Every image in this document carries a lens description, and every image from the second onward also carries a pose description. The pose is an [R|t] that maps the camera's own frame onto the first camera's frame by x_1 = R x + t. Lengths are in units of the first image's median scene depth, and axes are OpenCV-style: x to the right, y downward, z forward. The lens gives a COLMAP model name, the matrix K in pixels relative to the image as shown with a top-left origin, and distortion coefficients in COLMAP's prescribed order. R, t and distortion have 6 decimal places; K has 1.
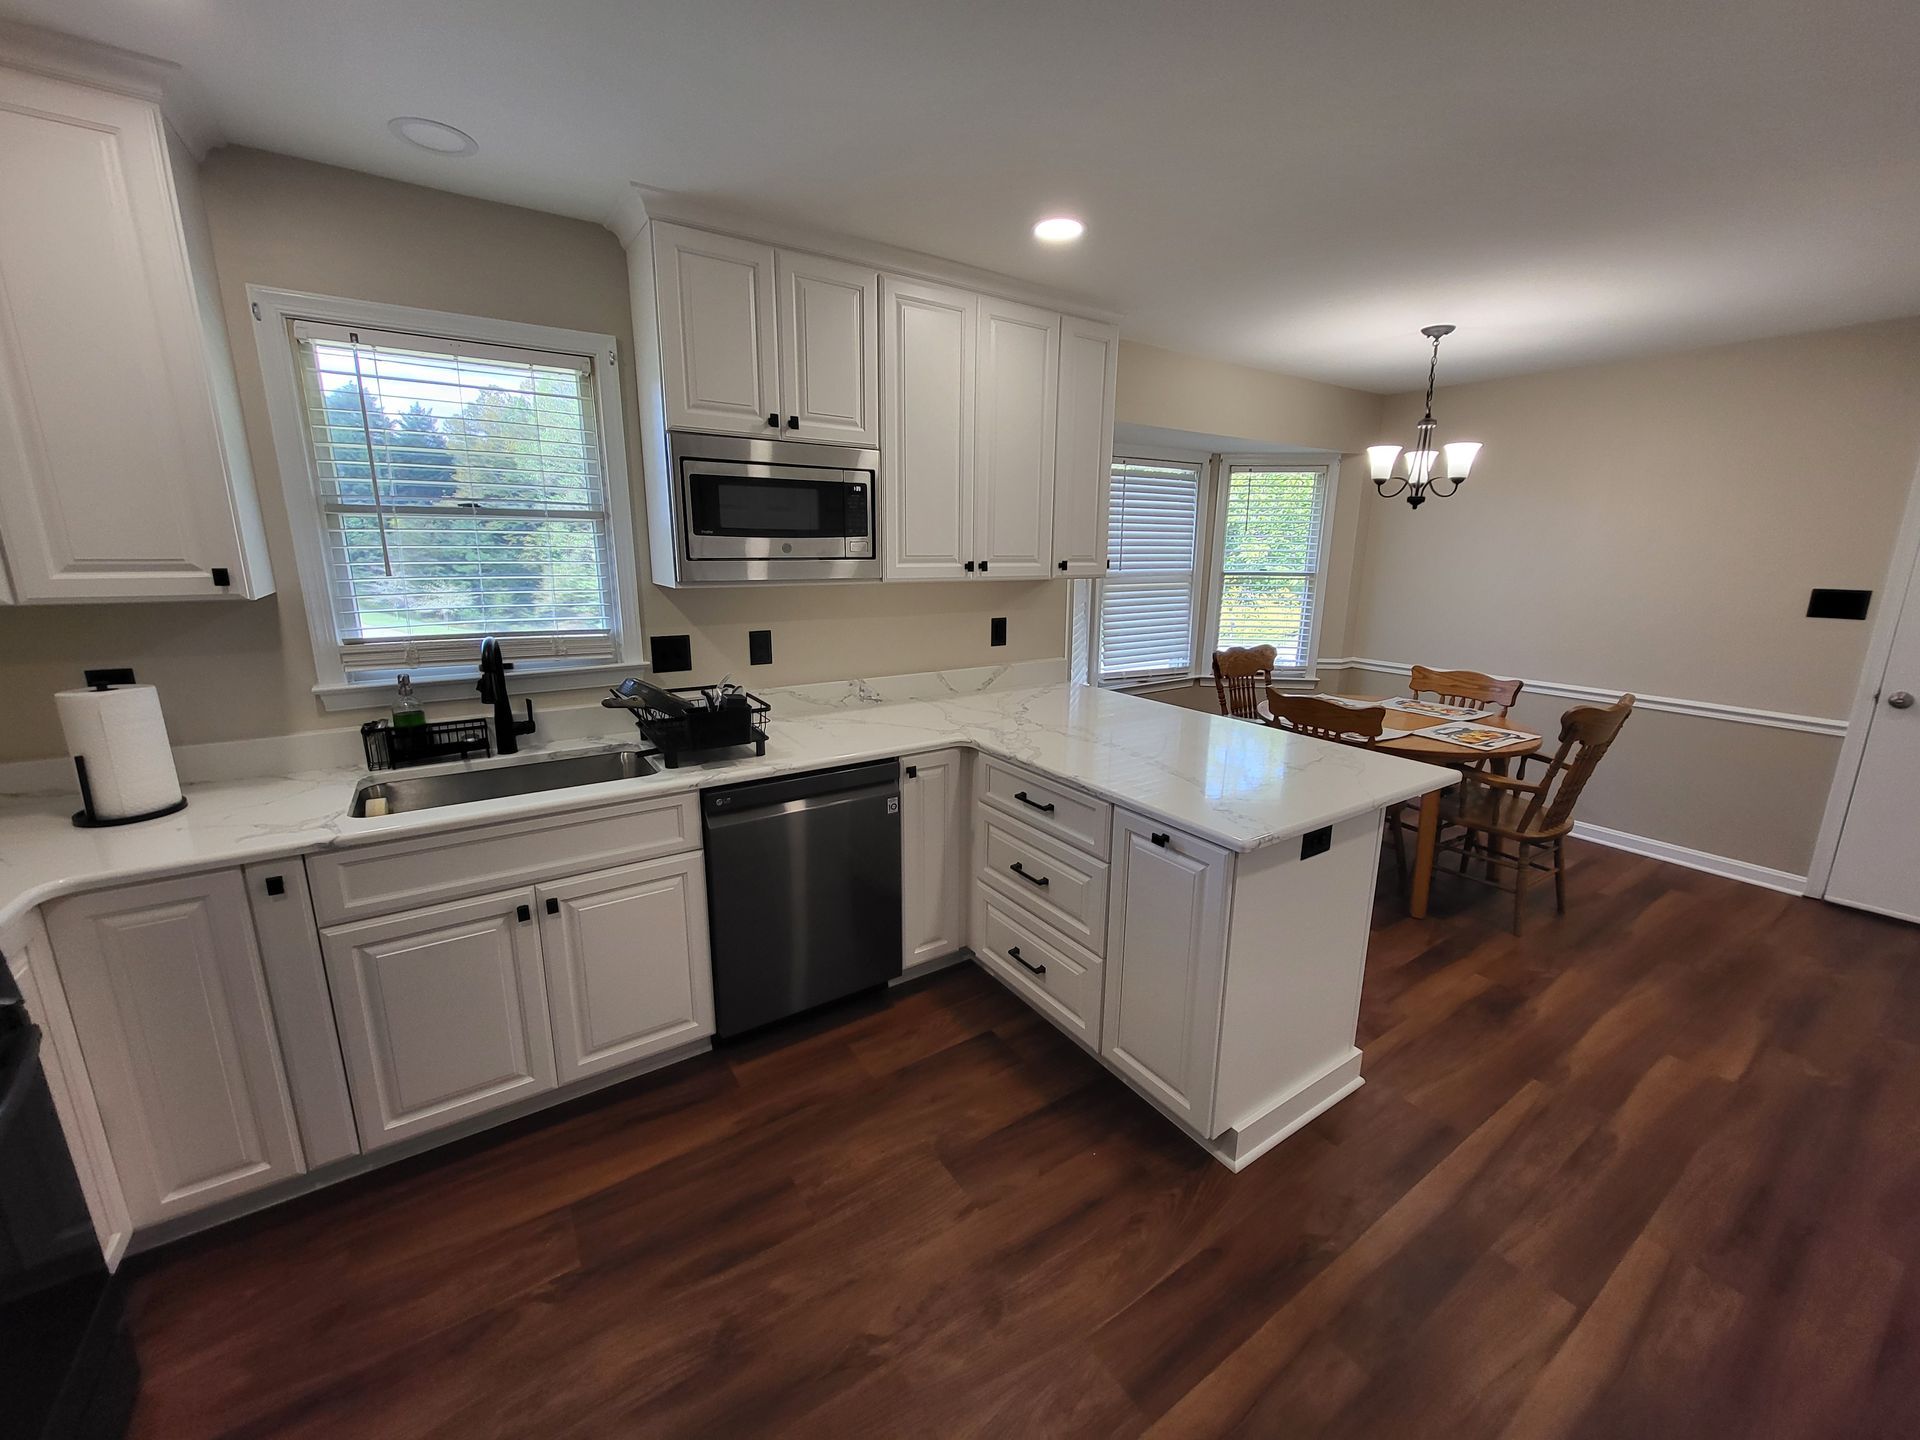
lens RADIAL K [[752.8, 0, 970.5], [0, 752.8, 711.0], [0, 0, 1]] dist [-0.000031, -0.000996]
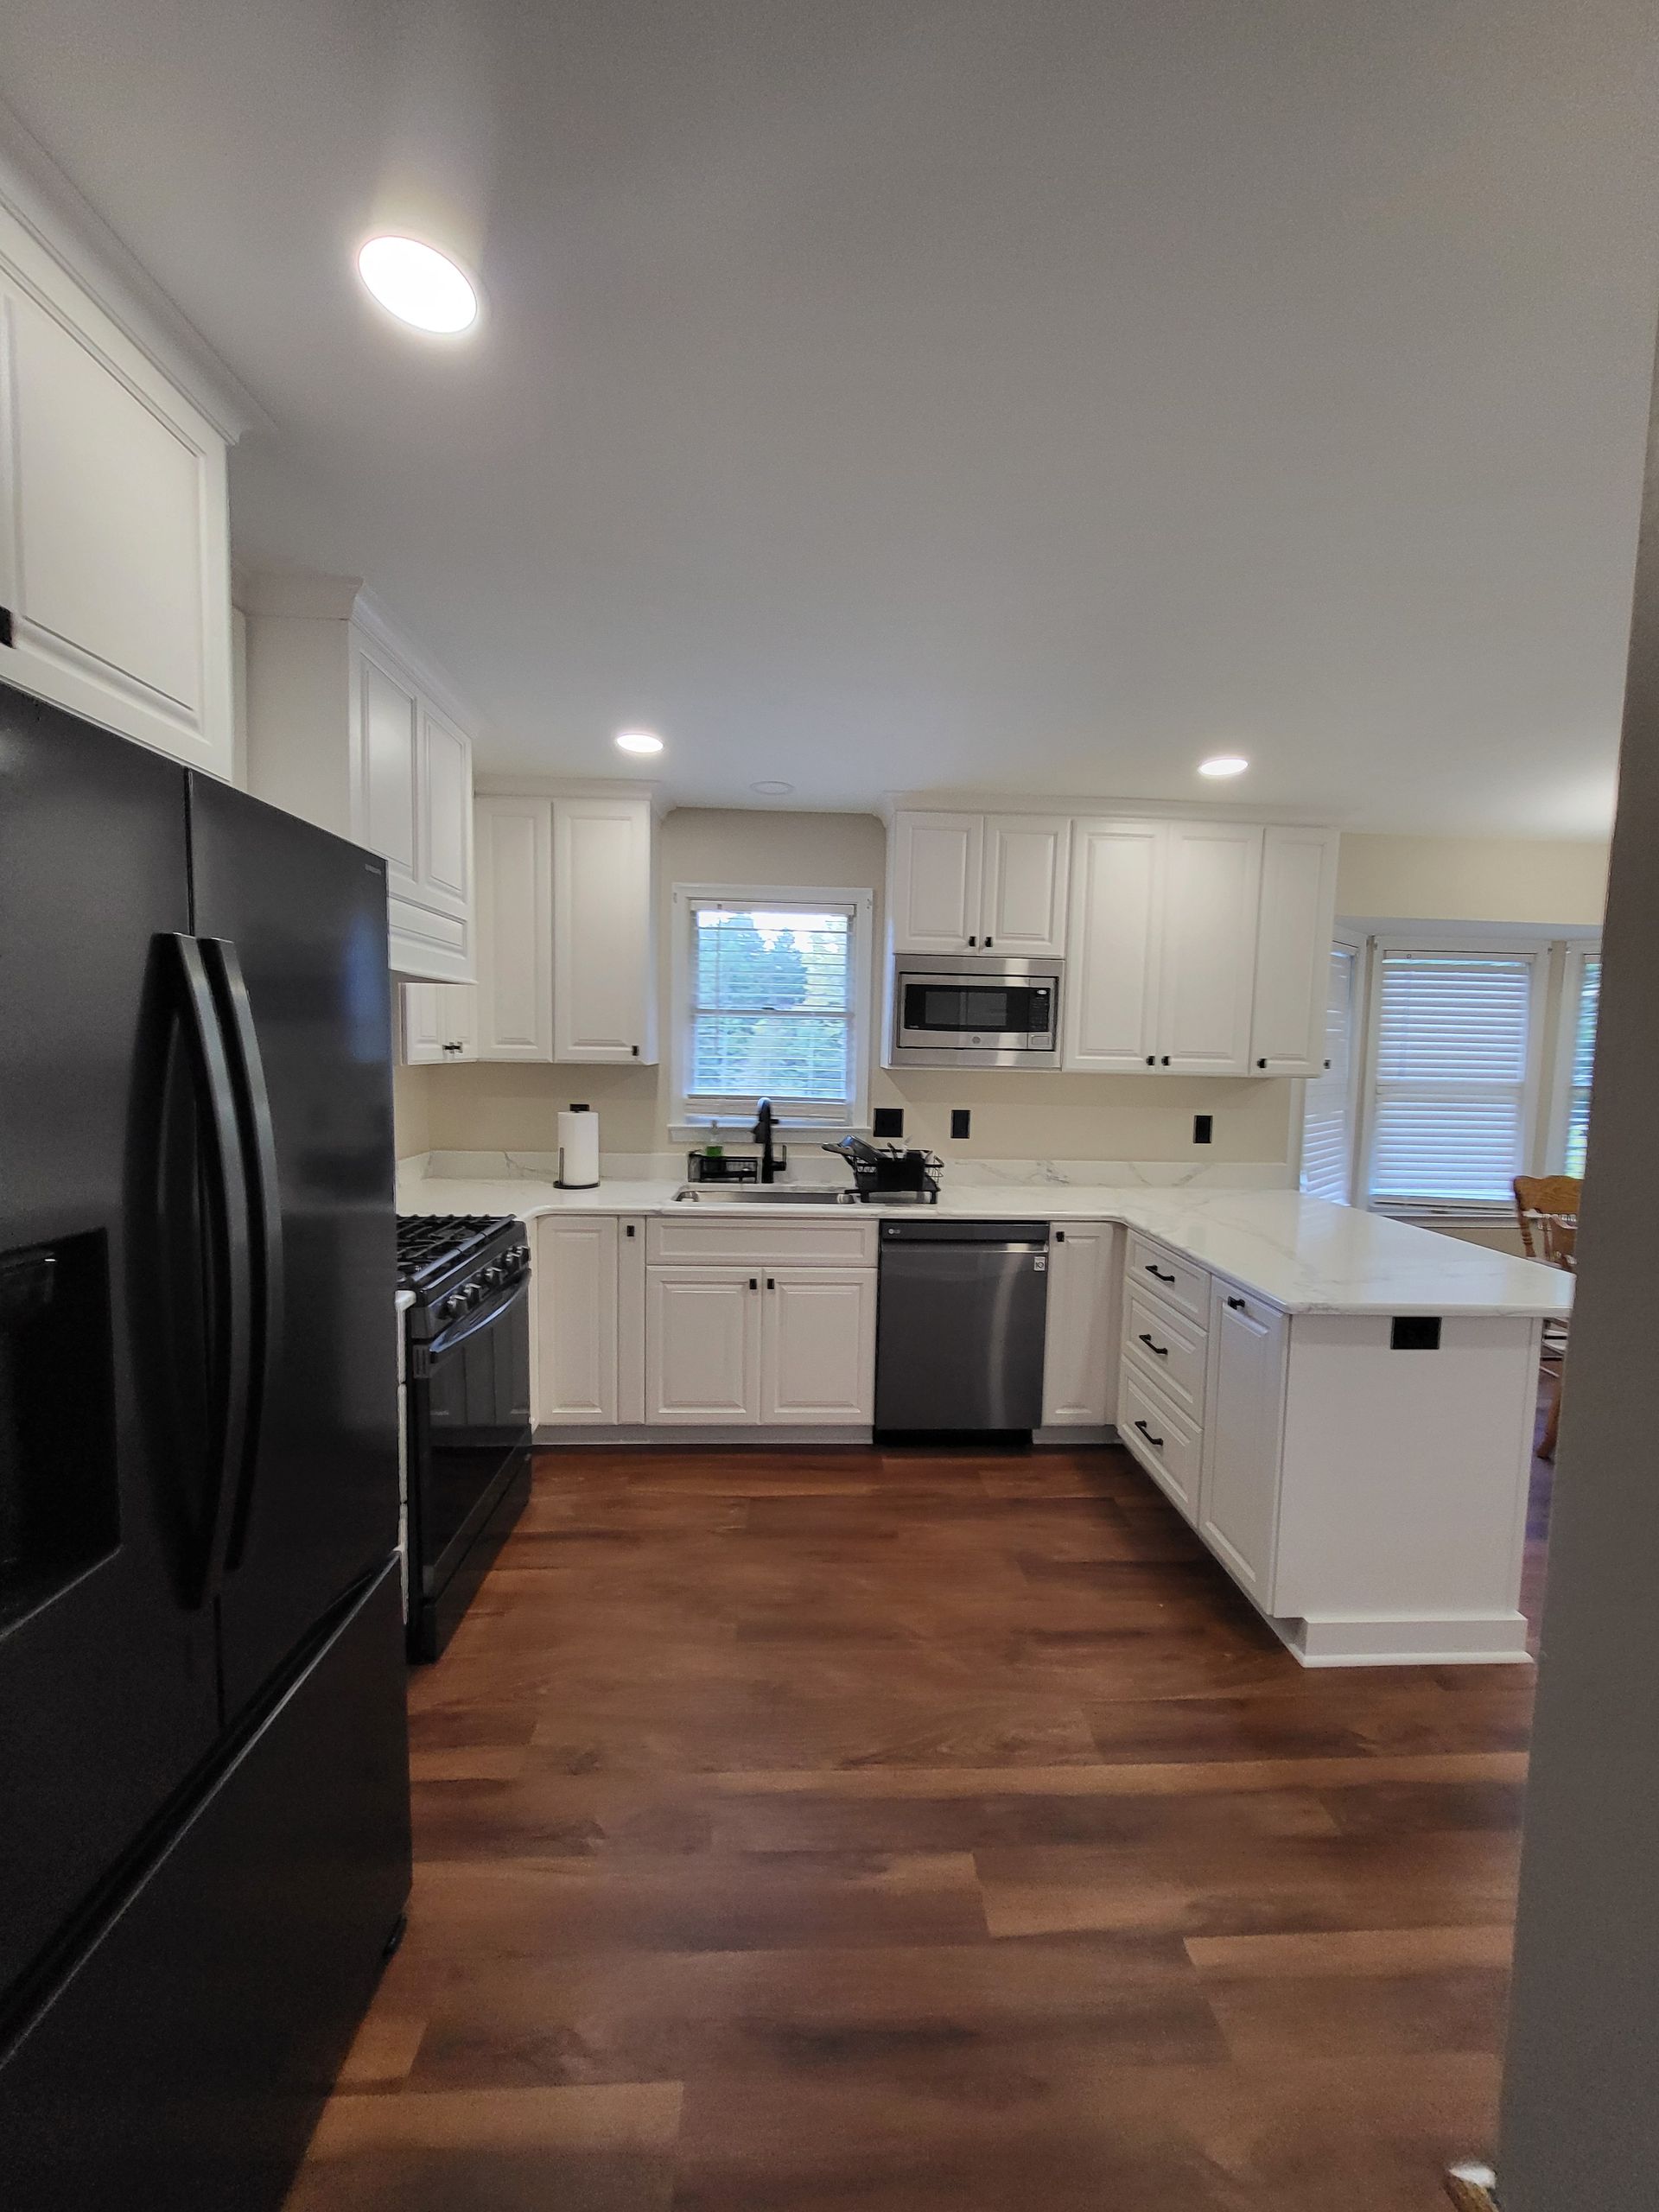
lens RADIAL K [[867.3, 0, 843.9], [0, 867.3, 1110.7], [0, 0, 1]] dist [-0.000031, -0.000996]
pose [[0.857744, 0.050866, -0.511555, 0.322696], [-0.125918, 0.985569, -0.113131, 0.089770], [0.498418, 0.161452, 0.851770, -0.317764]]
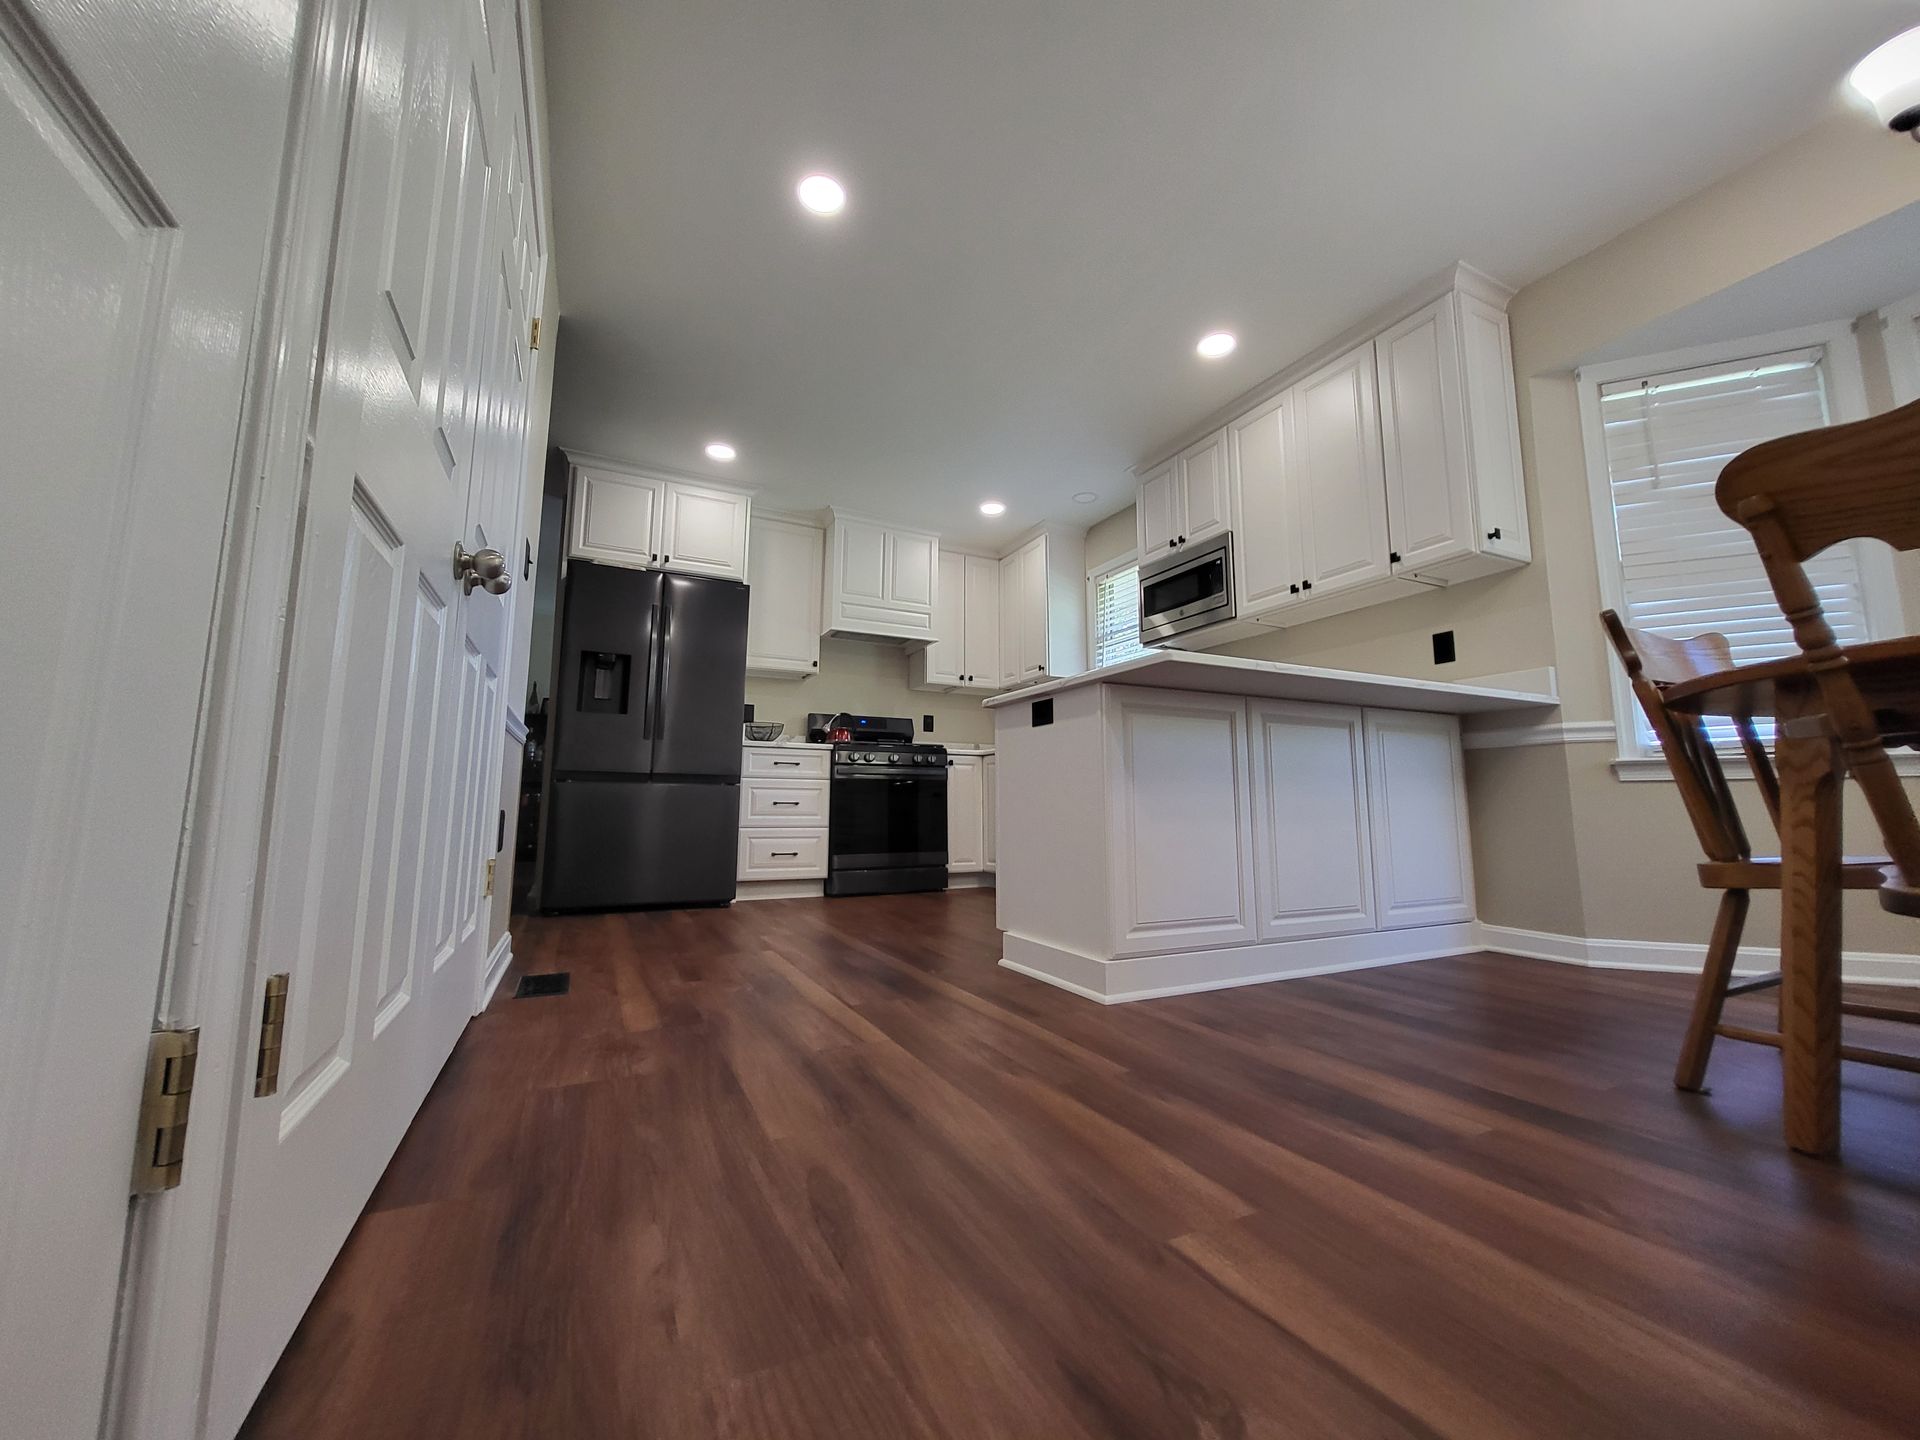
lens RADIAL K [[752.8, 0, 961.1], [0, 752.8, 710.9], [0, 0, 1]] dist [-0.000031, -0.000996]
pose [[-0.135740, -0.138527, -0.981012, 1.484829], [-0.217885, 0.970109, -0.106839, 0.285382], [0.966489, 0.199246, -0.161866, 0.907618]]
